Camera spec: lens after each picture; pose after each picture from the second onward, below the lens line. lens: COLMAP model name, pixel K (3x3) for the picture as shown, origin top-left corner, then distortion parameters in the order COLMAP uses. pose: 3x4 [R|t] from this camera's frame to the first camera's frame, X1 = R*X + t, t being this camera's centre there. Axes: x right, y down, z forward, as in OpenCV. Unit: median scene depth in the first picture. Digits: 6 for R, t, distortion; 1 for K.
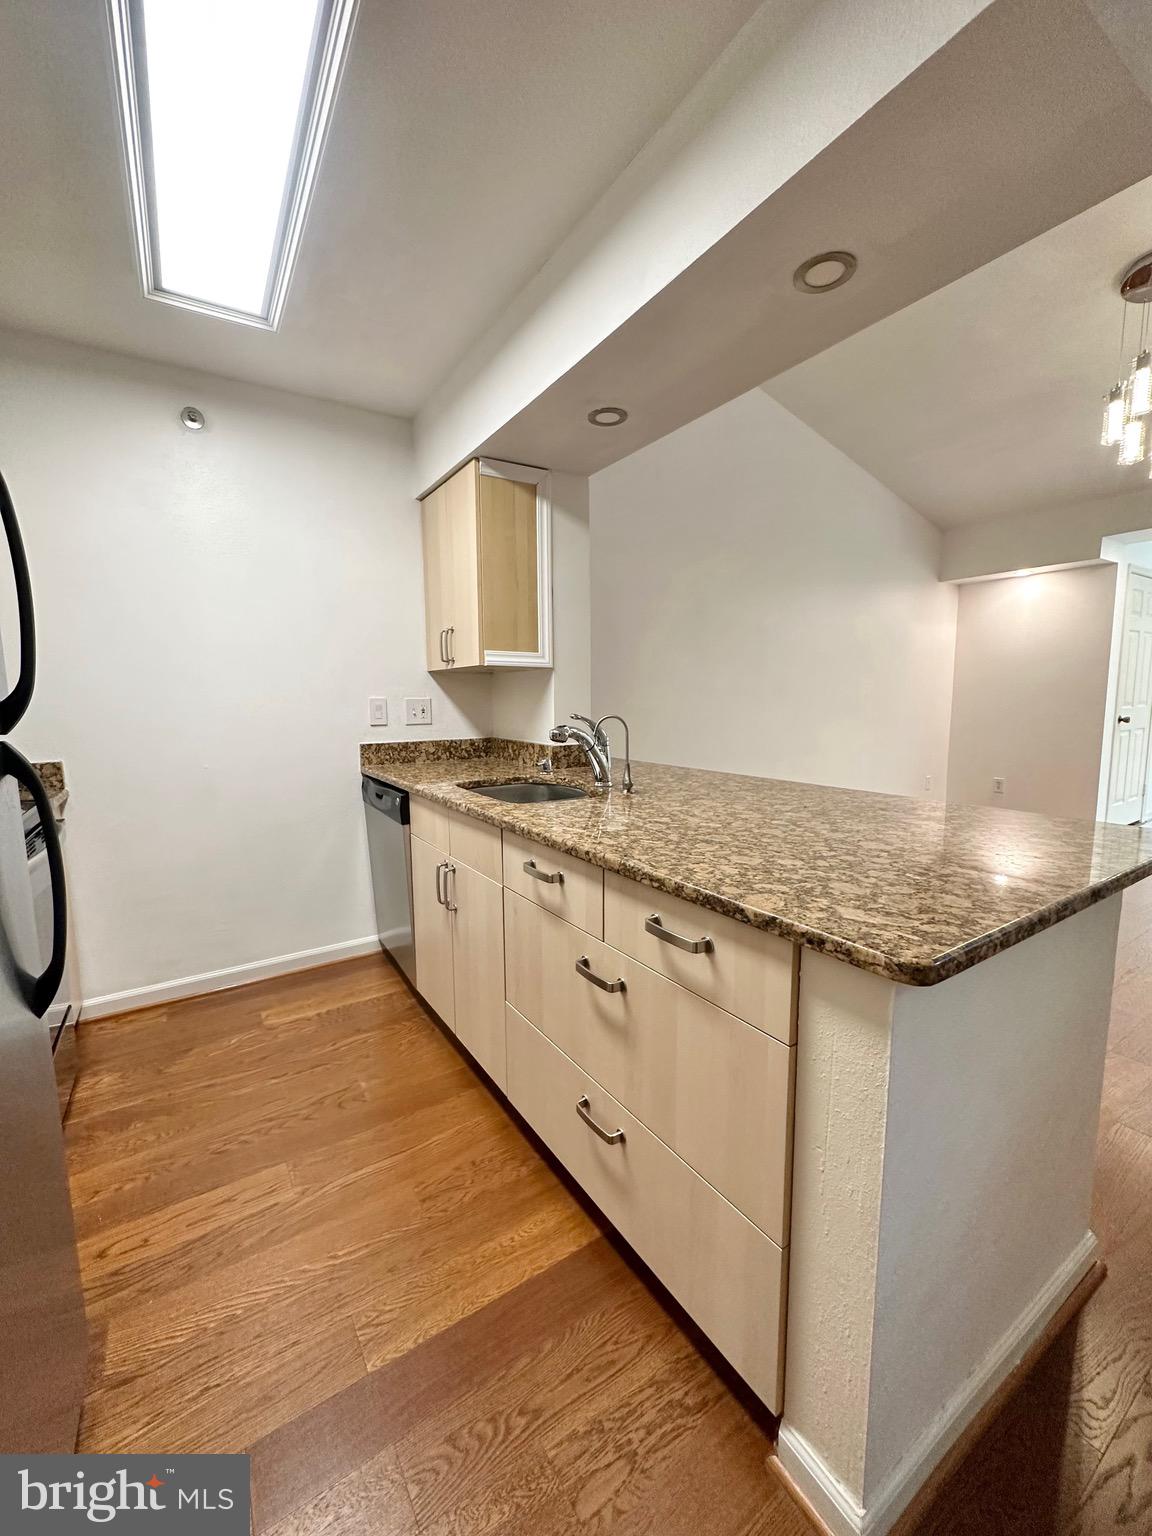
lens RADIAL K [[611.3, 0, 574.9], [0, 611.3, 768.0], [0, 0, 1]] dist [-0.001602, 0.000144]
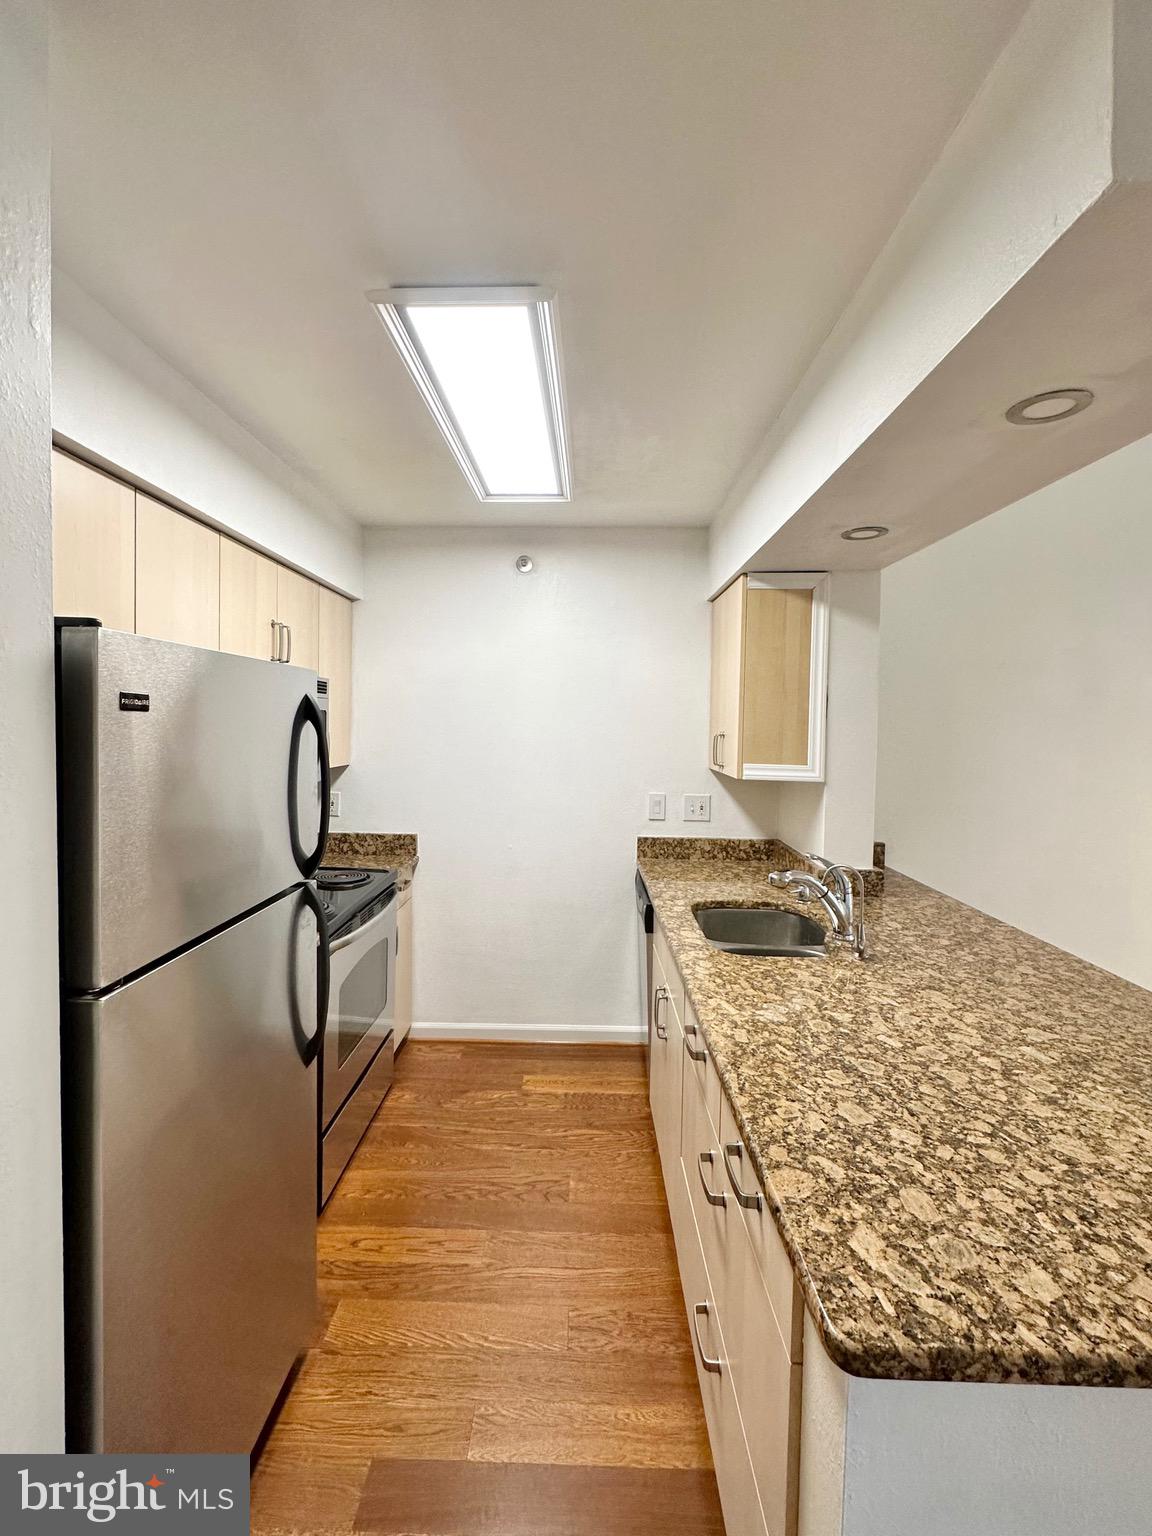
lens RADIAL K [[675.4, 0, 568.0], [0, 675.4, 742.4], [0, 0, 1]] dist [-0.000534, -0.000963]
pose [[0.826176, 0.038843, -0.562072, 0.354391], [-0.089285, 0.994041, -0.062542, -0.215193], [0.556293, 0.101855, 0.824720, -0.060607]]
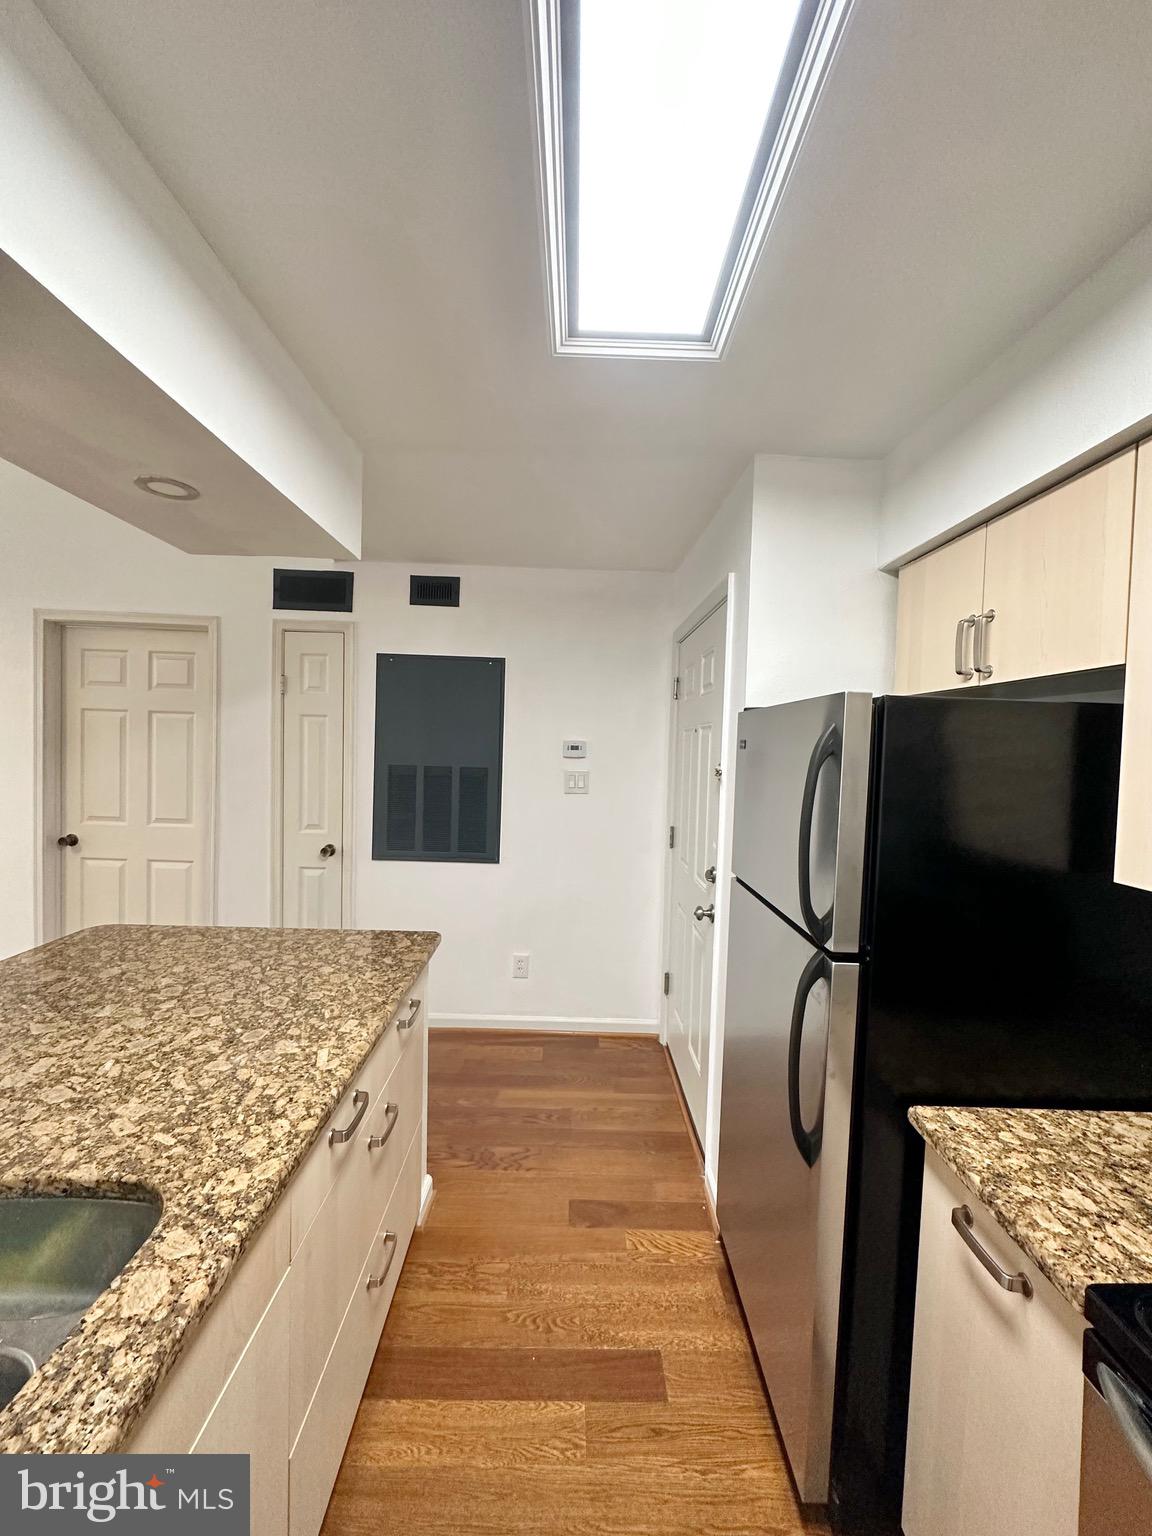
lens RADIAL K [[611.3, 0, 582.9], [0, 611.3, 770.1], [0, 0, 1]] dist [-0.001602, 0.000144]
pose [[-0.854278, -0.034598, 0.518664, -0.705821], [0.039426, 0.990596, 0.131017, -0.375189], [-0.518319, 0.132374, -0.844880, 1.409004]]
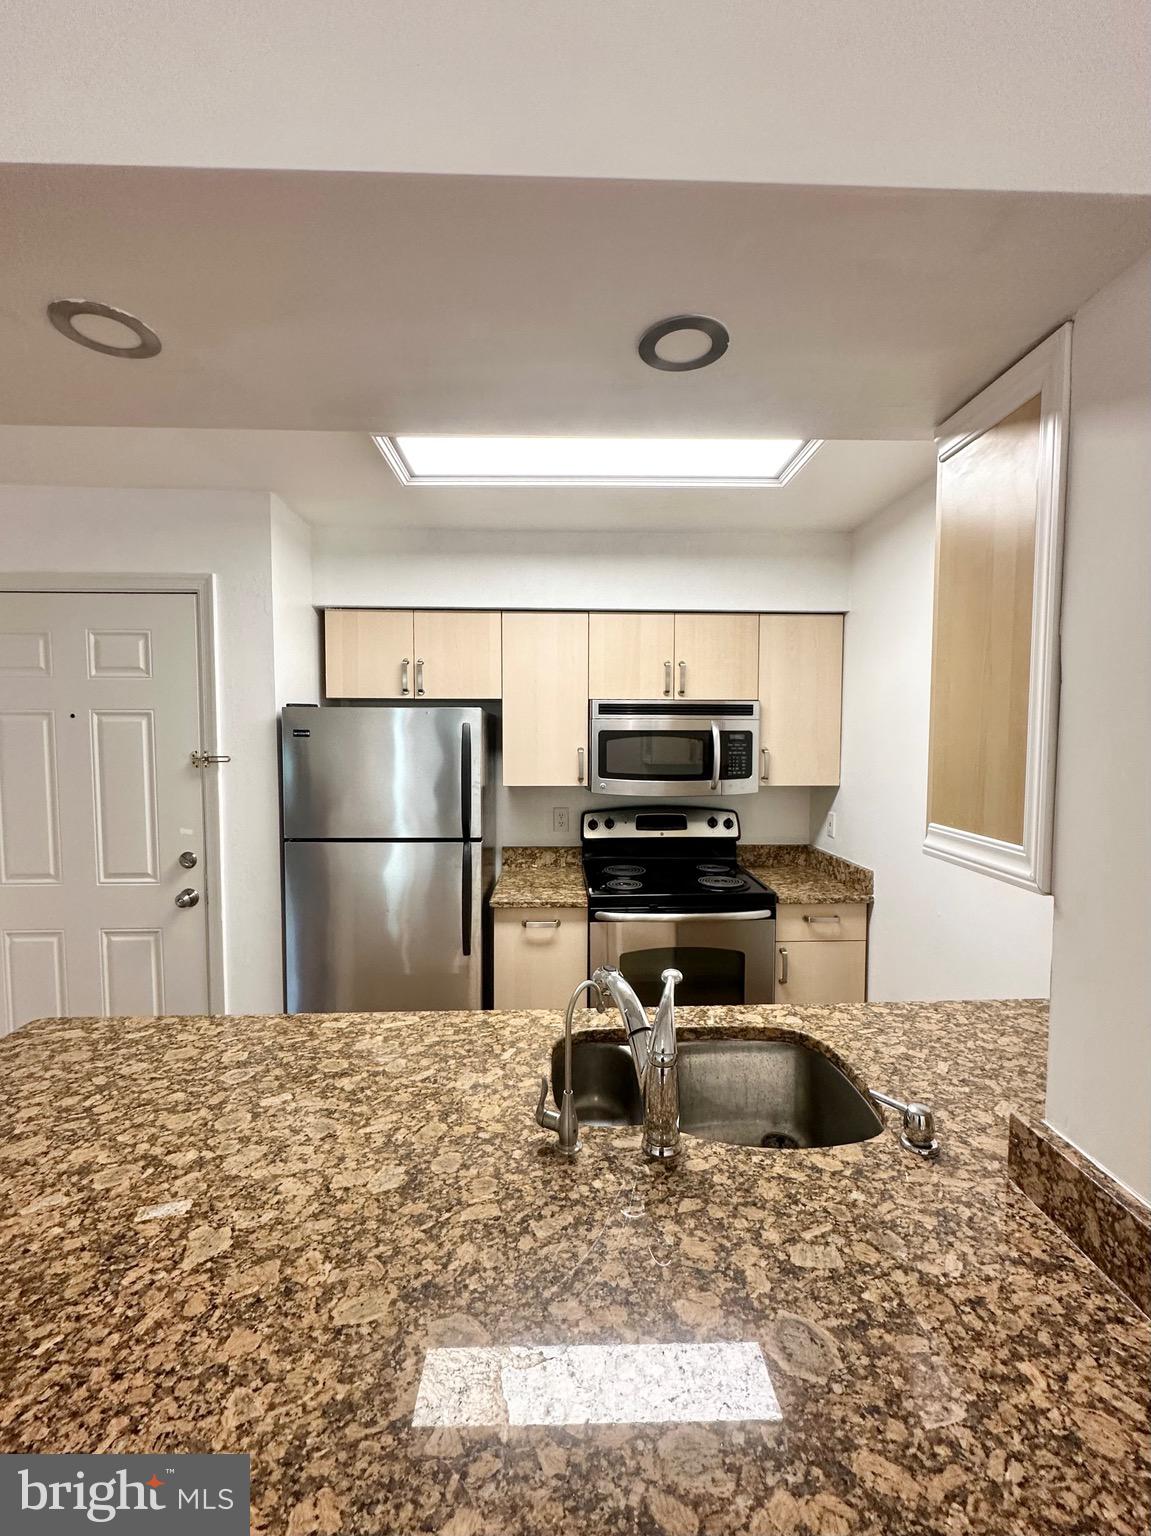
lens RADIAL K [[641.4, 0, 570.7], [0, 641.4, 771.7], [0, 0, 1]] dist [-0.002414, -0.000595]
pose [[-0.506582, 0.061554, -0.859991, 0.671372], [-0.096994, 0.987048, 0.127783, -0.427659], [0.856718, 0.148147, -0.494051, 1.596424]]
